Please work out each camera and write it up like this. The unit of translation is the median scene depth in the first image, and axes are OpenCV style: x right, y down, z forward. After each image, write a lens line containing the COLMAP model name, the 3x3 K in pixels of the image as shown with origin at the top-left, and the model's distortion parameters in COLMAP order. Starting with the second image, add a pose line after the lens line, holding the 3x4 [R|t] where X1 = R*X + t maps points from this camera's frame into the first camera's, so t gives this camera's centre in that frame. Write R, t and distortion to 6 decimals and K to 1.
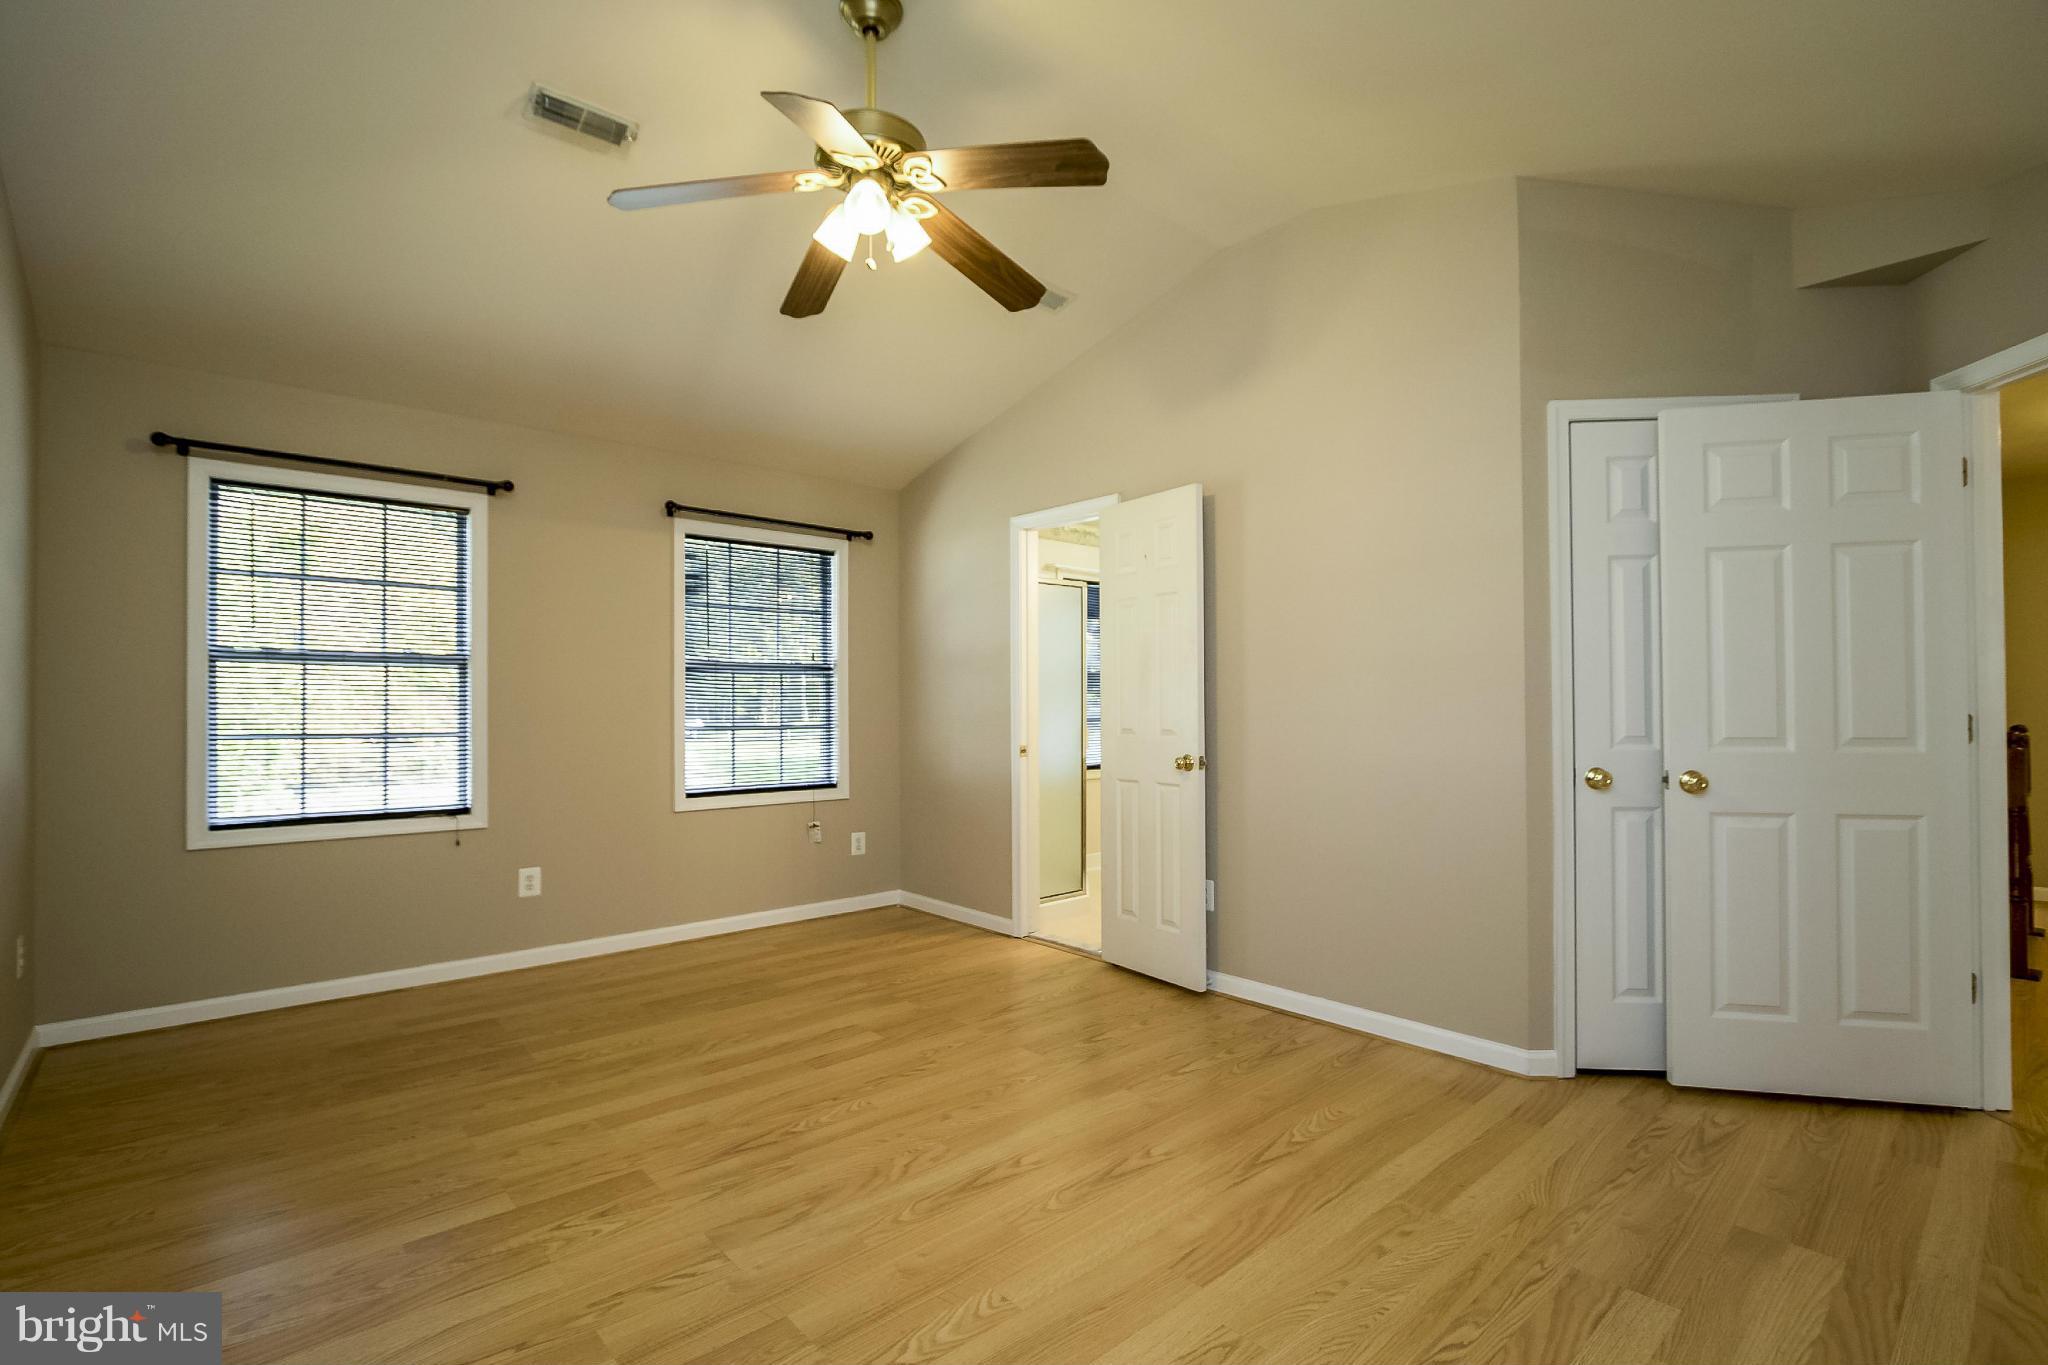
lens RADIAL K [[939.5, 0, 1013.9], [0, 939.5, 693.3], [0, 0, 1]] dist [-0.023788, 0.005640]
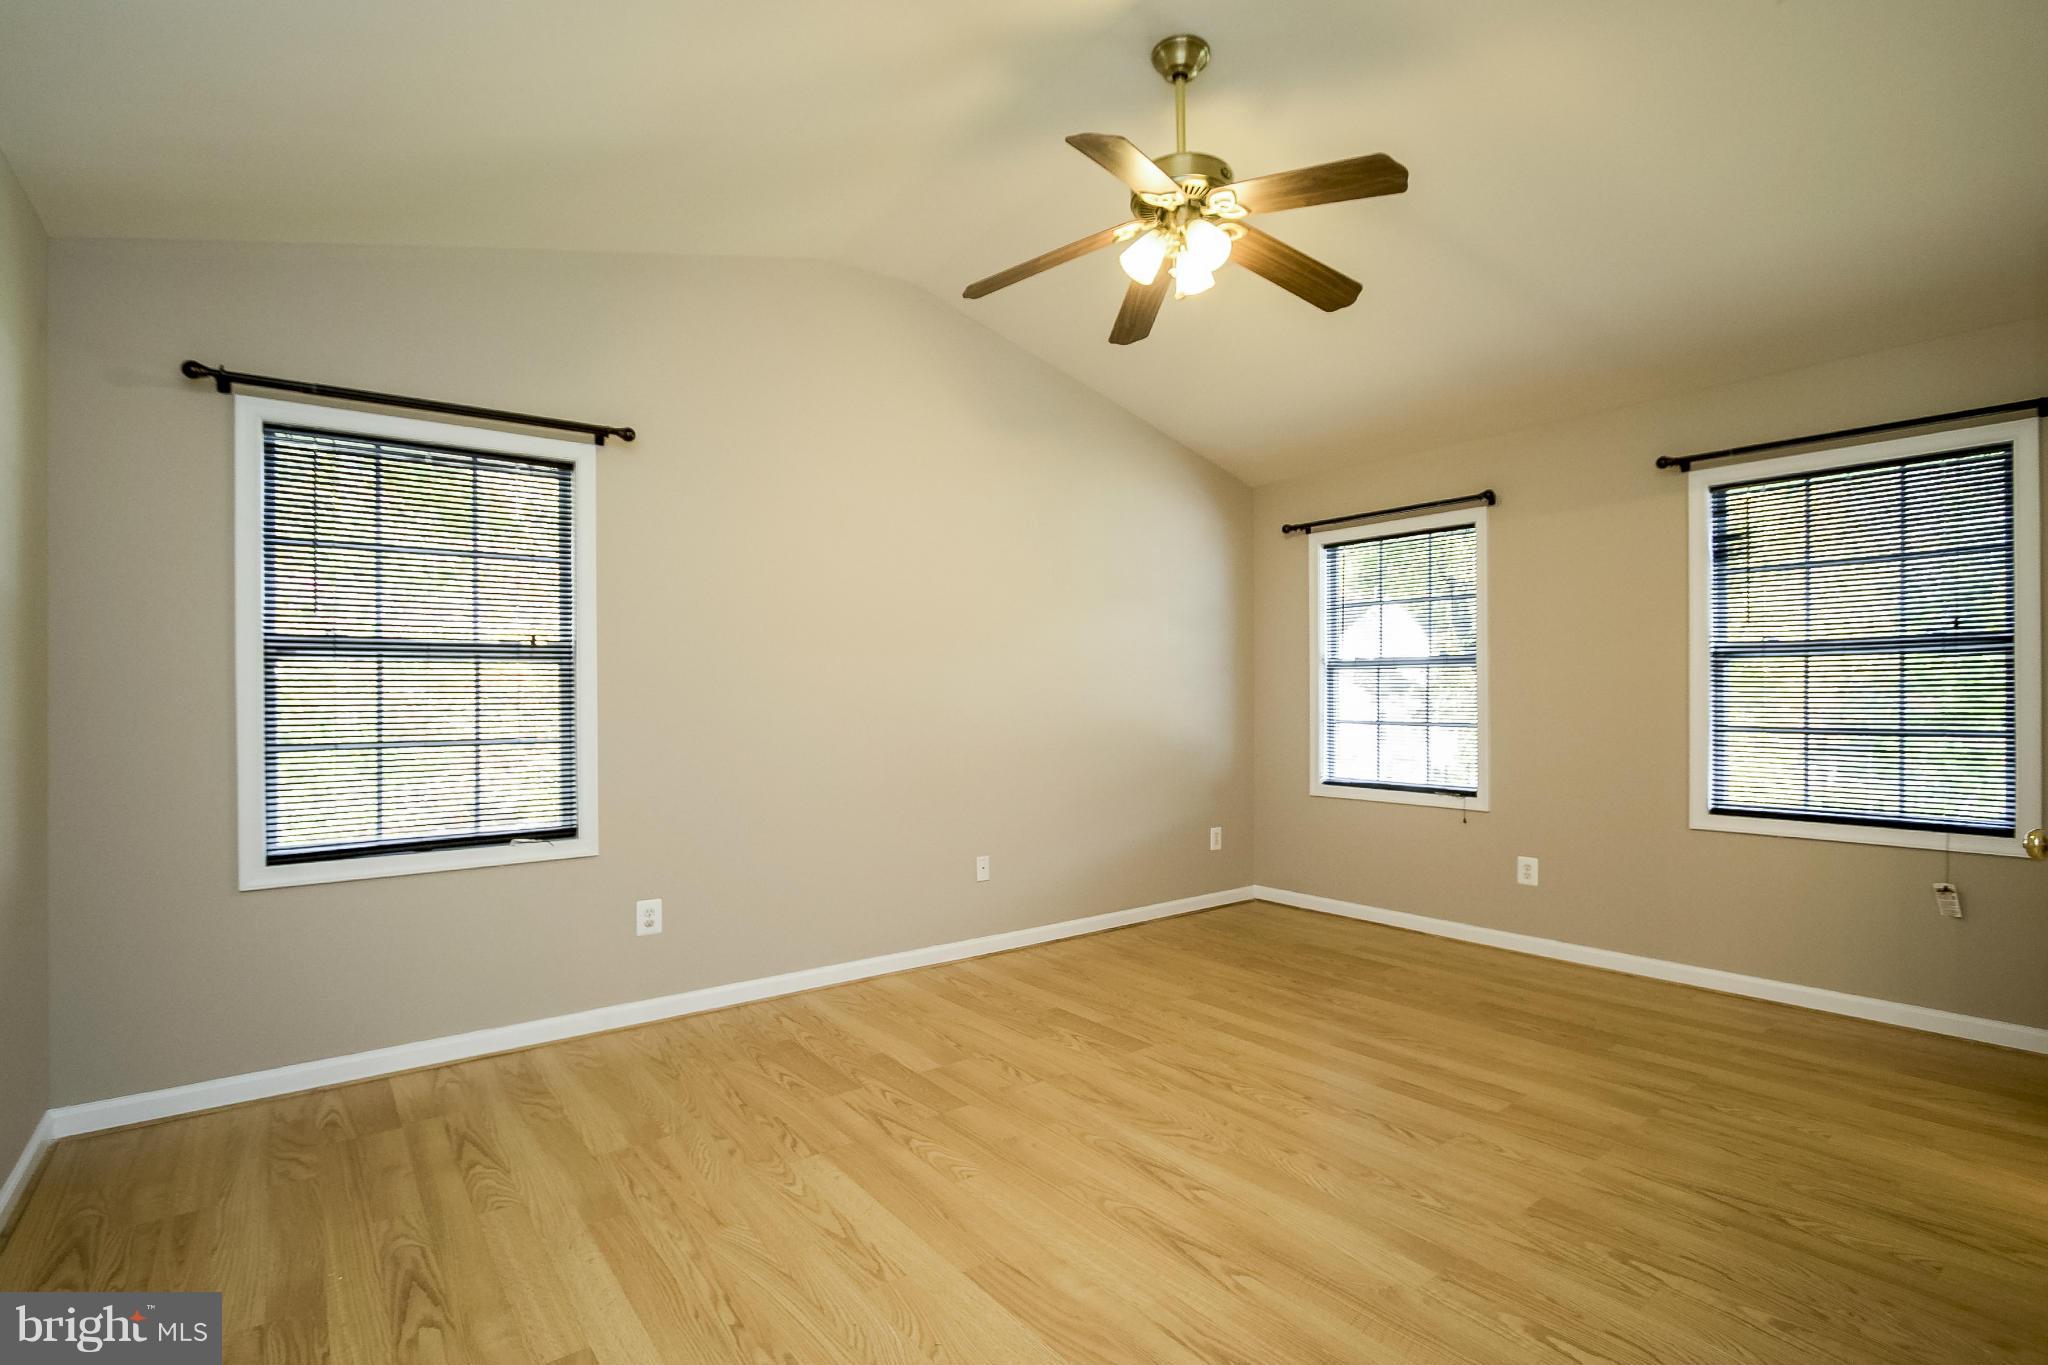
lens RADIAL K [[939.5, 0, 1013.9], [0, 939.5, 693.3], [0, 0, 1]] dist [-0.023788, 0.005640]
pose [[-0.064619, -0.004232, -0.997901, 0.744618], [0.014091, 0.999887, -0.005153, 0.004874], [0.997811, -0.014394, -0.064552, 0.689611]]
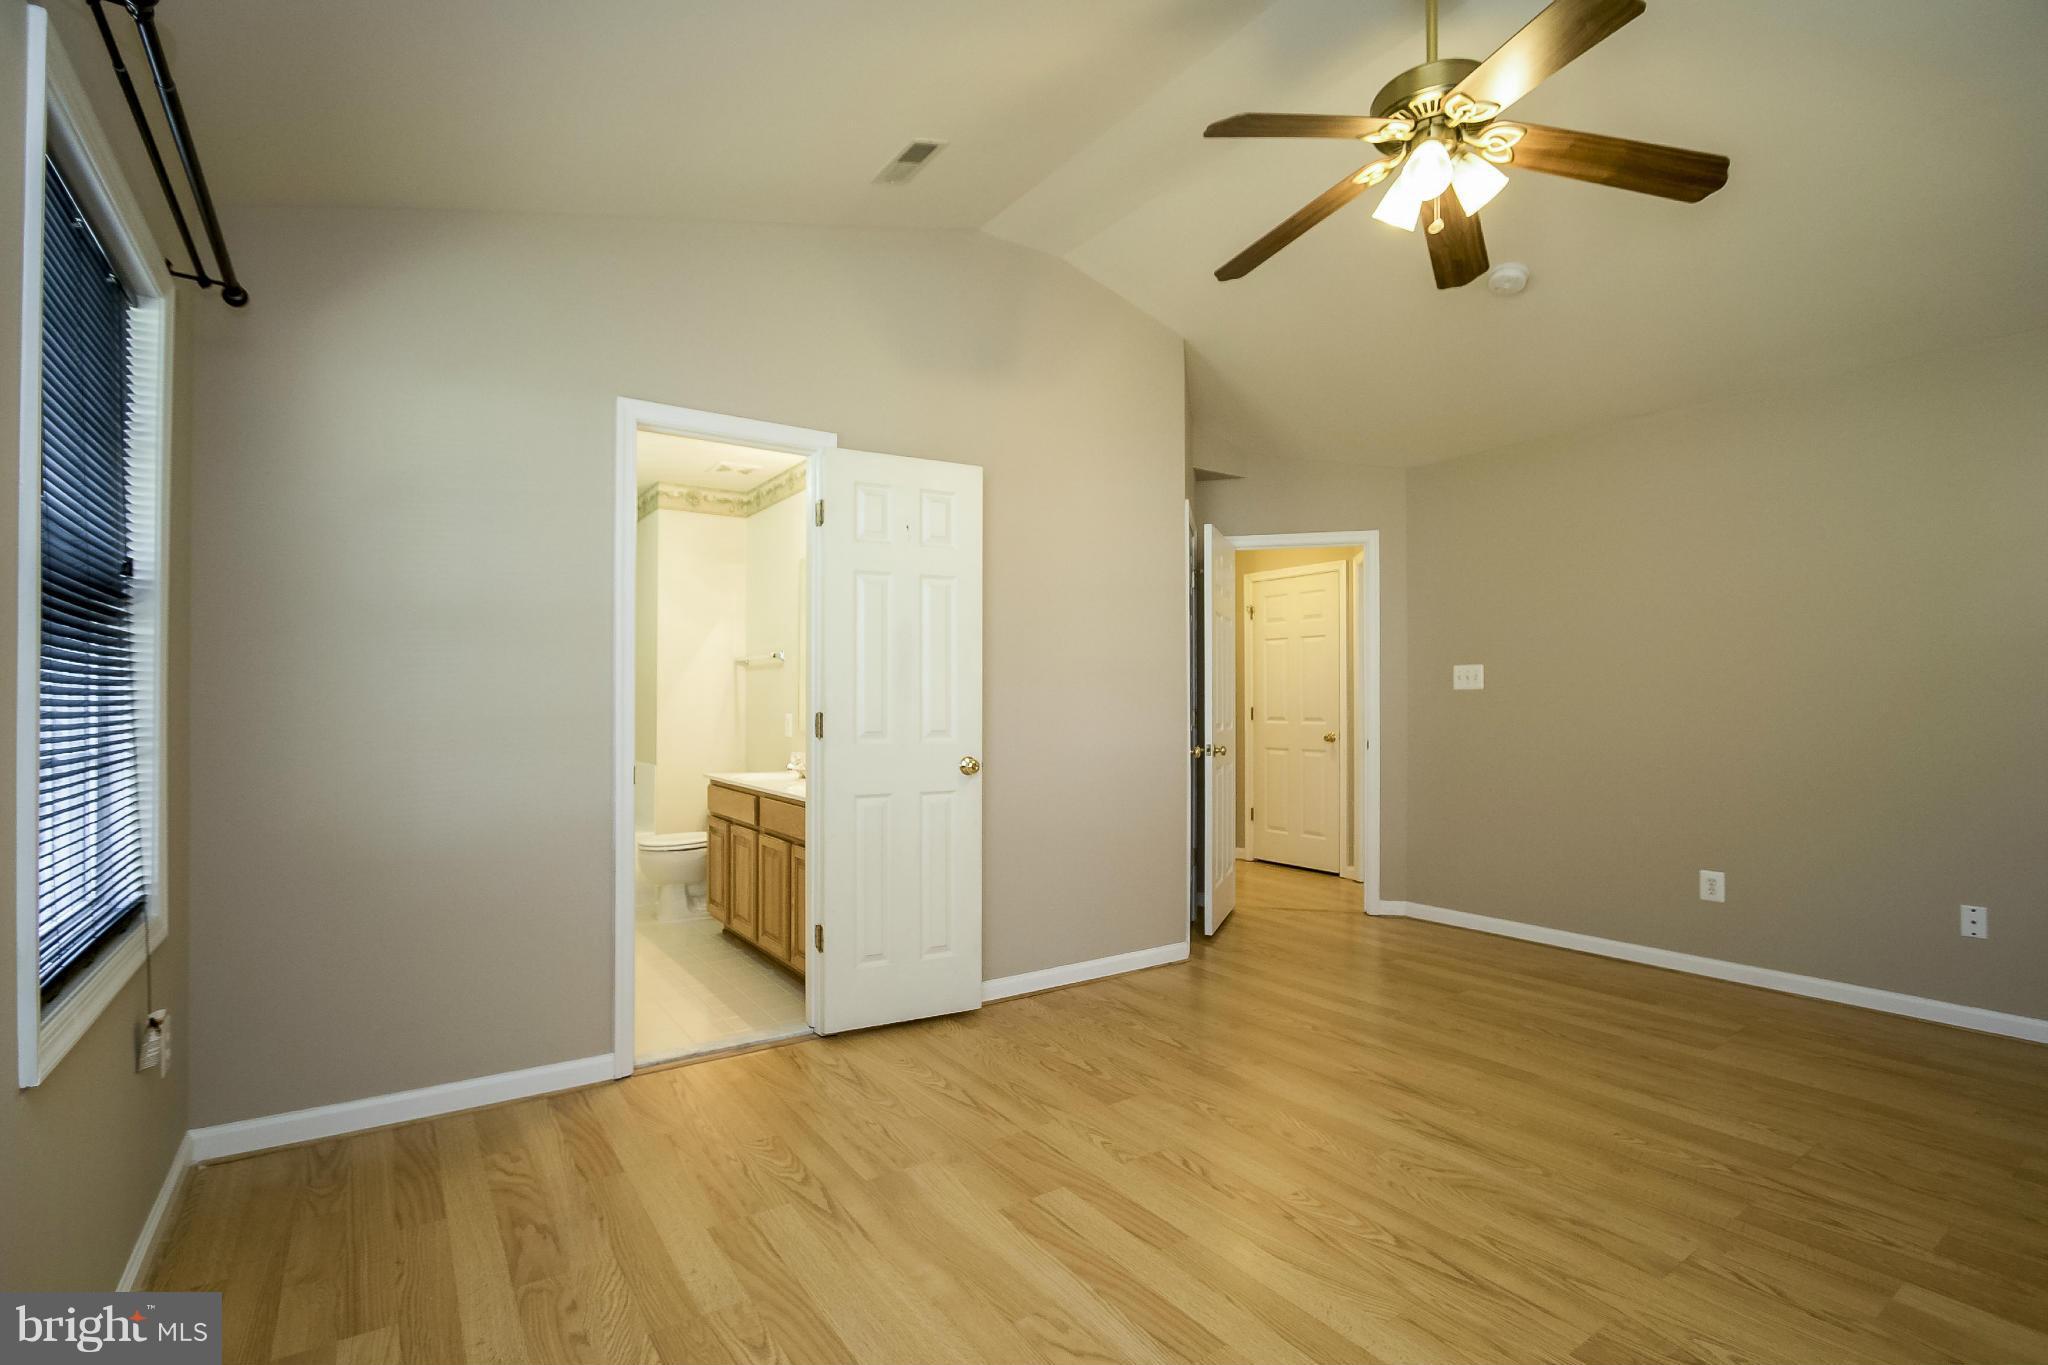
lens RADIAL K [[951.6, 0, 999.0], [0, 951.6, 684.6], [0, 0, 1]] dist [-0.021649, 0.000473]
pose [[0.125038, 0.025037, 0.991836, -0.898332], [-0.009133, 0.999668, -0.024083, 0.021433], [-0.992110, -0.006047, 0.125226, 1.036116]]
